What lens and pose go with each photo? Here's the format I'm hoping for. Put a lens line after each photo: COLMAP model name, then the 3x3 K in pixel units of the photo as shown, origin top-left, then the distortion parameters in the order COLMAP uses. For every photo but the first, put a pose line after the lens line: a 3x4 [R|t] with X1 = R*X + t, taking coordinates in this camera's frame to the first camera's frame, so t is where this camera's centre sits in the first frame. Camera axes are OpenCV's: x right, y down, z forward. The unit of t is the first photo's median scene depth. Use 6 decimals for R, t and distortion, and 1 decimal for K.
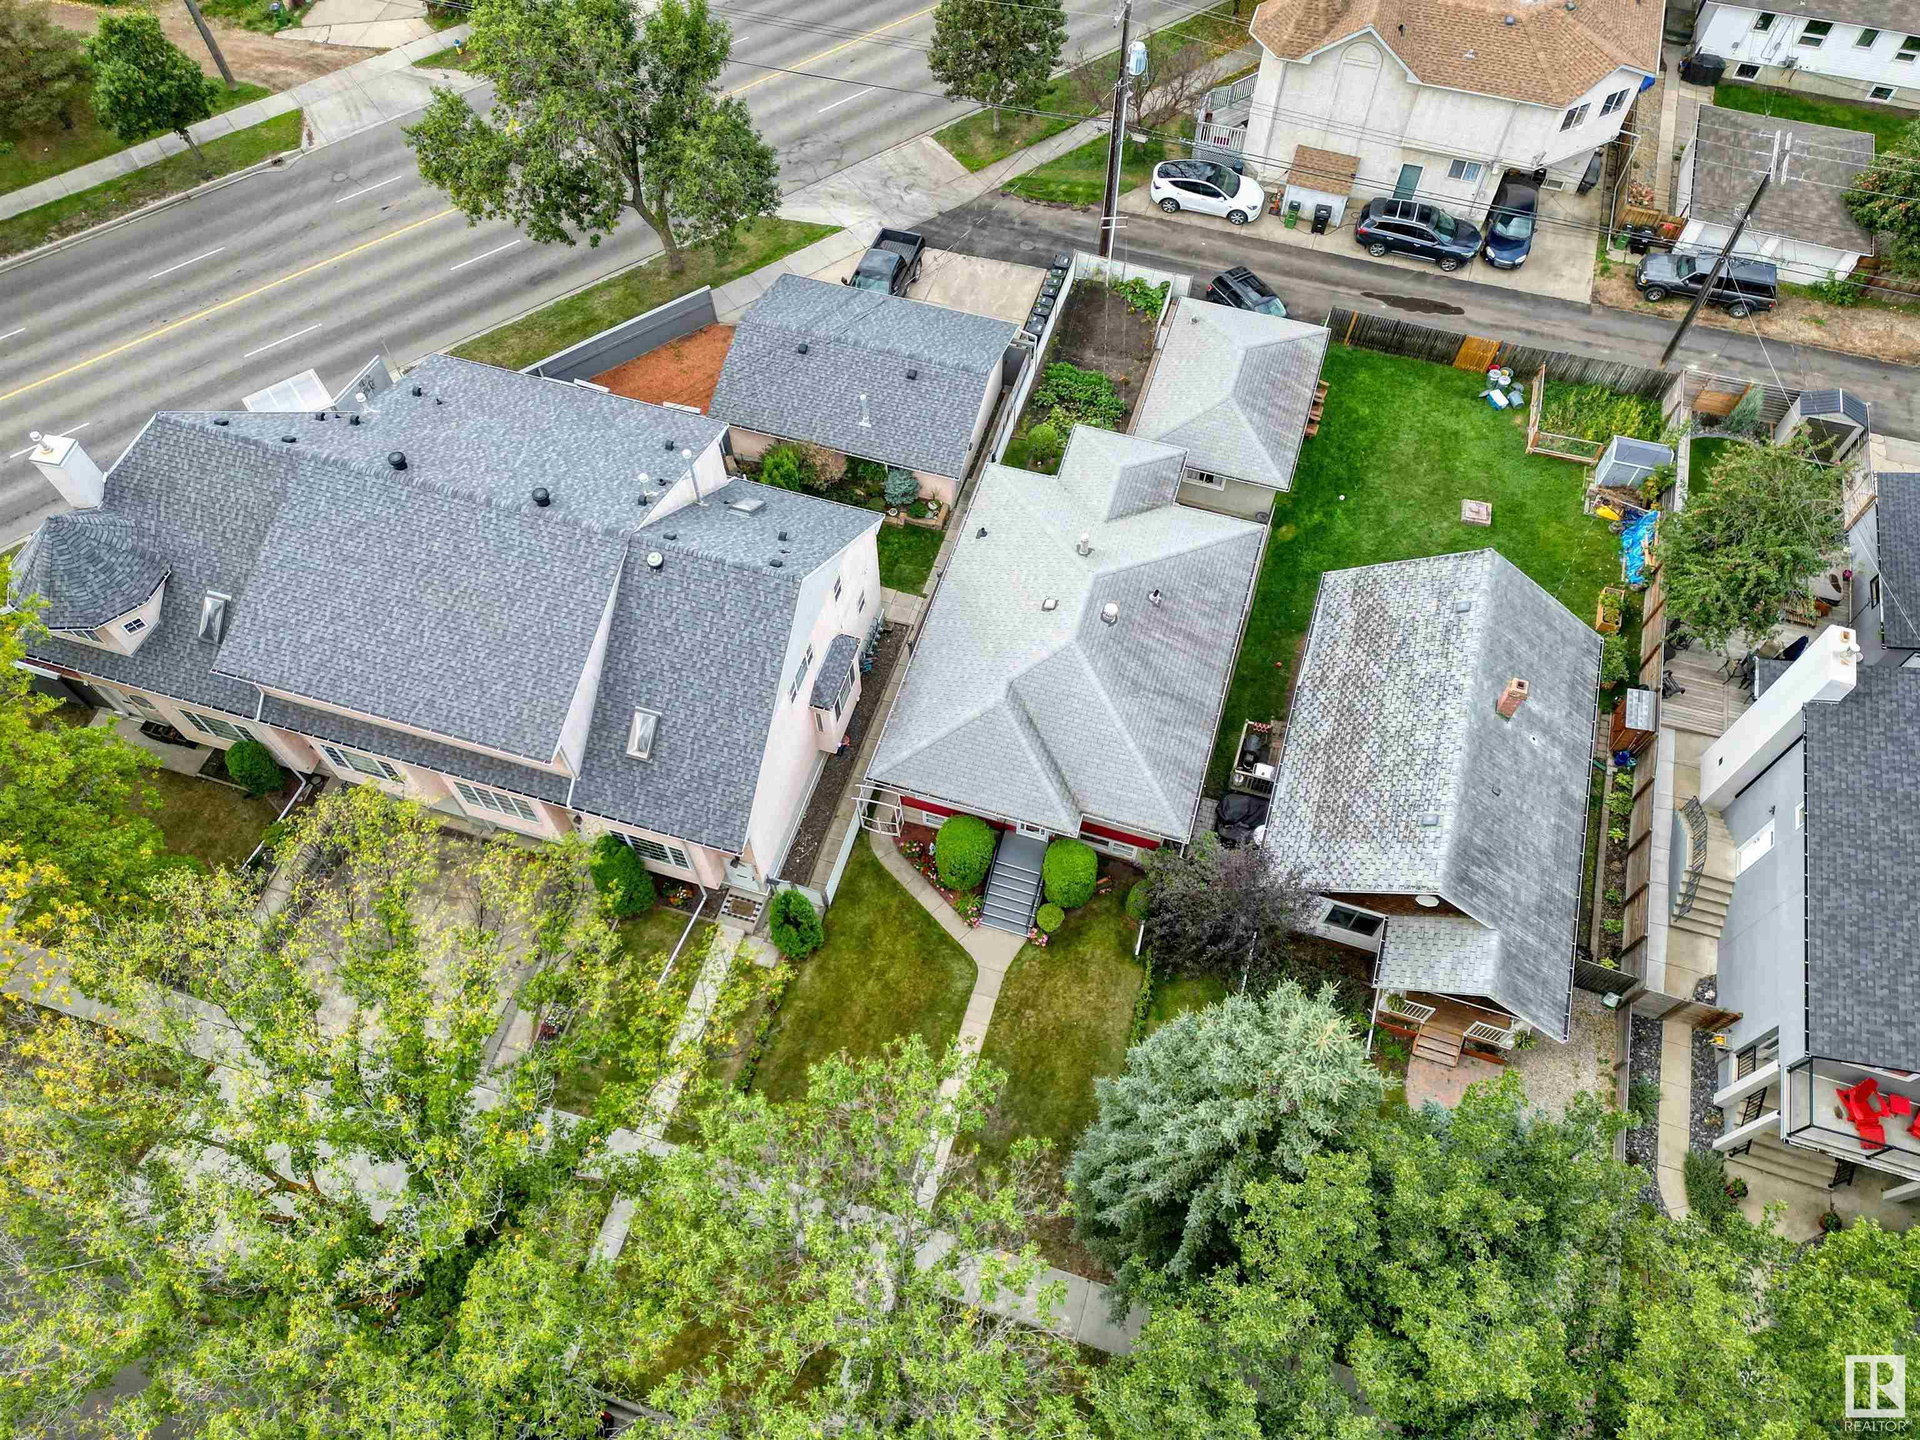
lens RADIAL K [[1339.3, 0, 957.8], [0, 1339.3, 708.1], [0, 0, 1]] dist [0.085406, -0.079876]
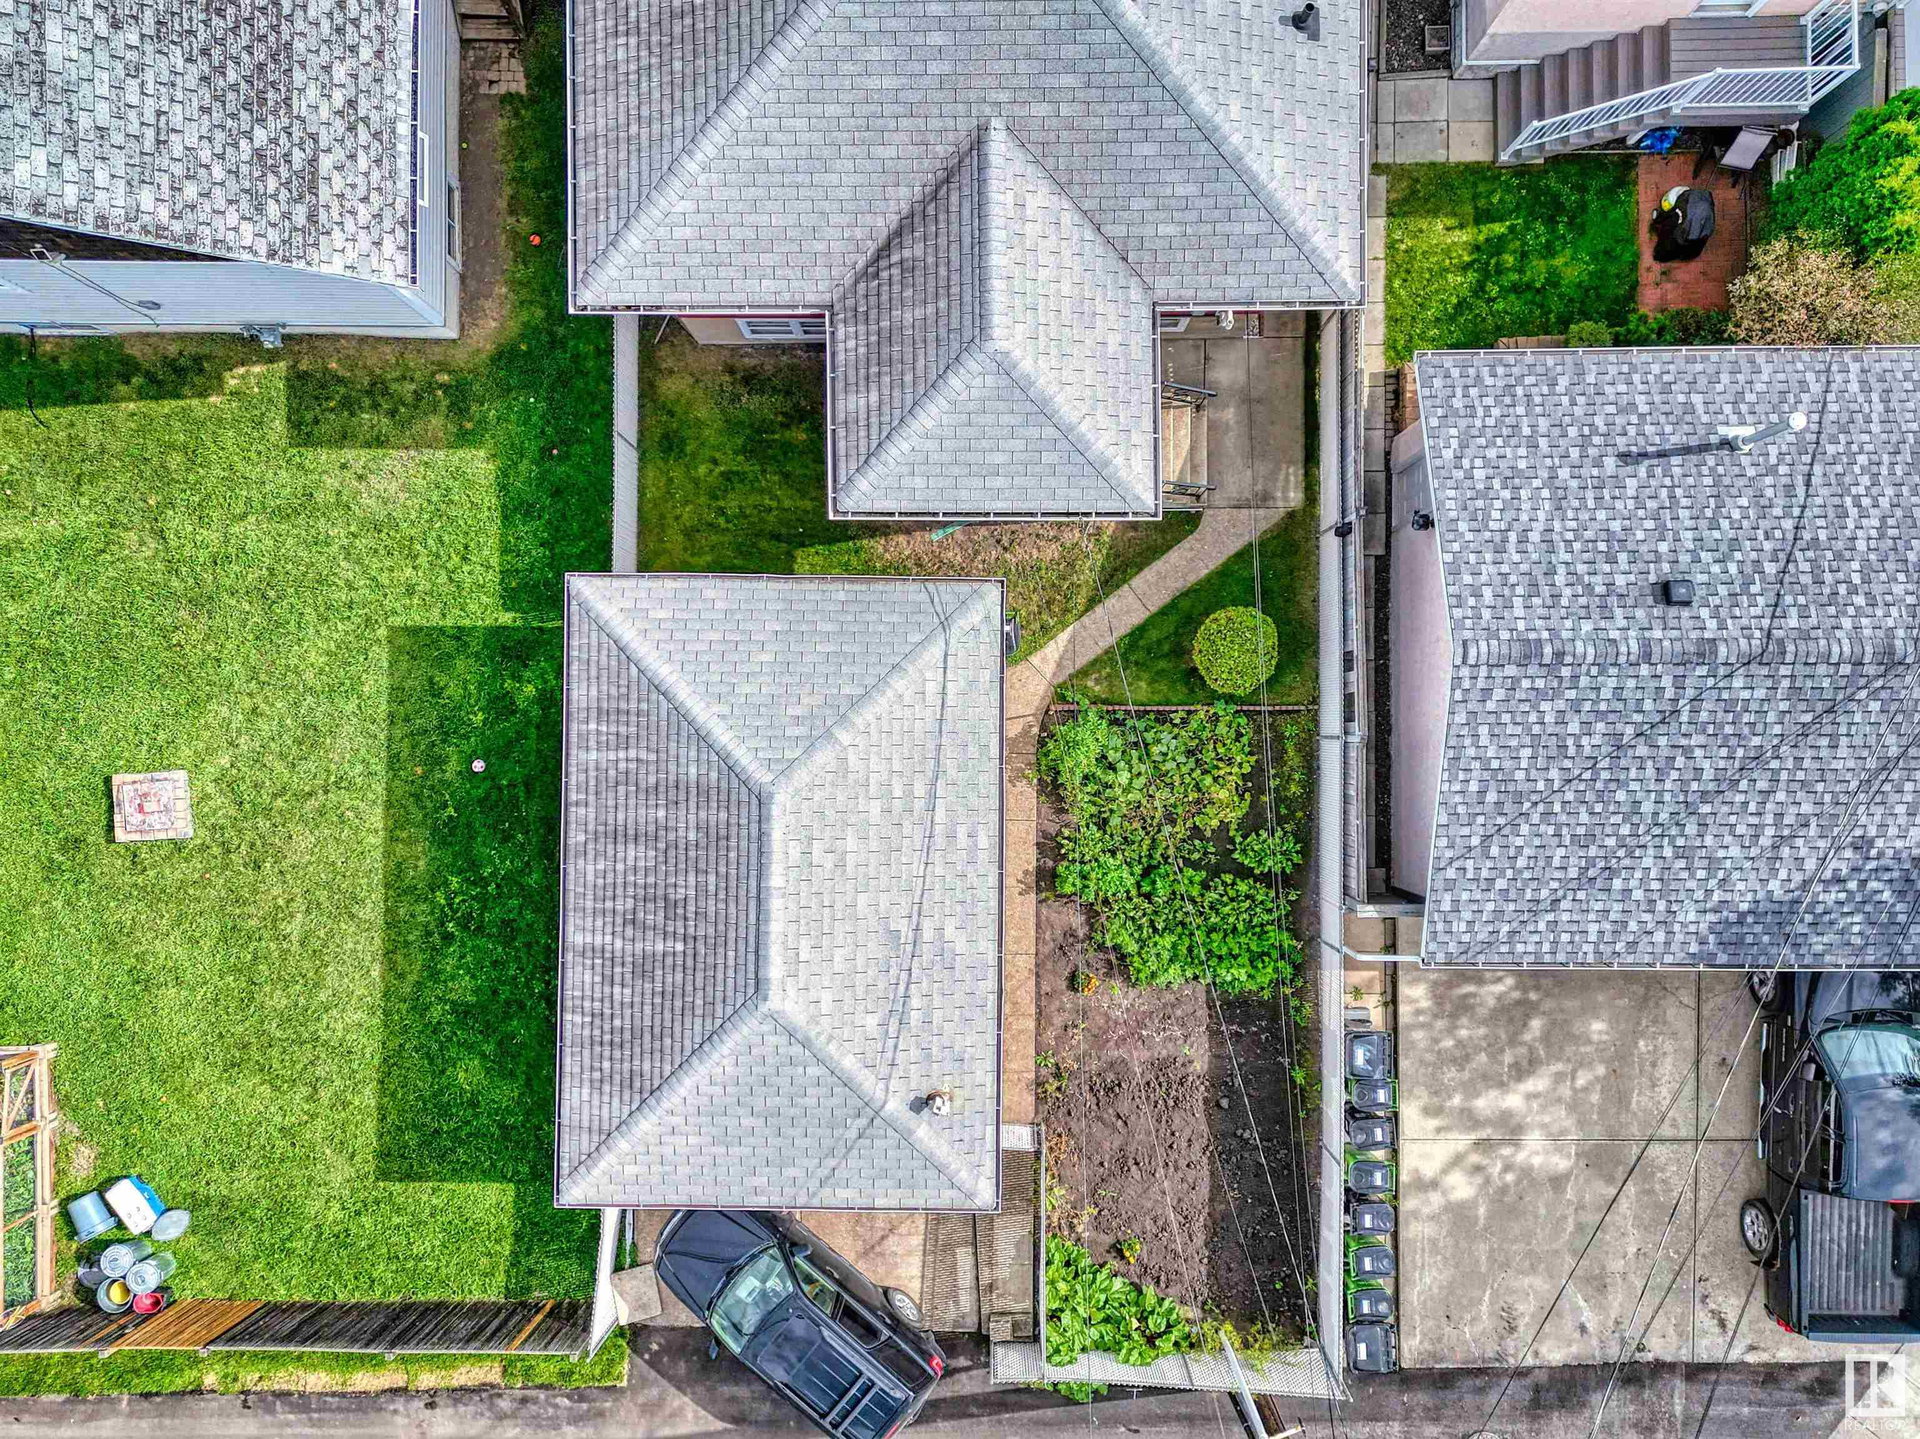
lens RADIAL K [[1373.6, 0, 960.0], [0, 1373.6, 719.5], [0, 0, 1]] dist [0.090360, -0.088682]
pose [[-0.954645, 0.297593, 0.009543, 0.140224], [-0.247574, -0.811179, 0.529808, -0.404961], [0.165408, 0.503416, 0.848064, 0.671872]]
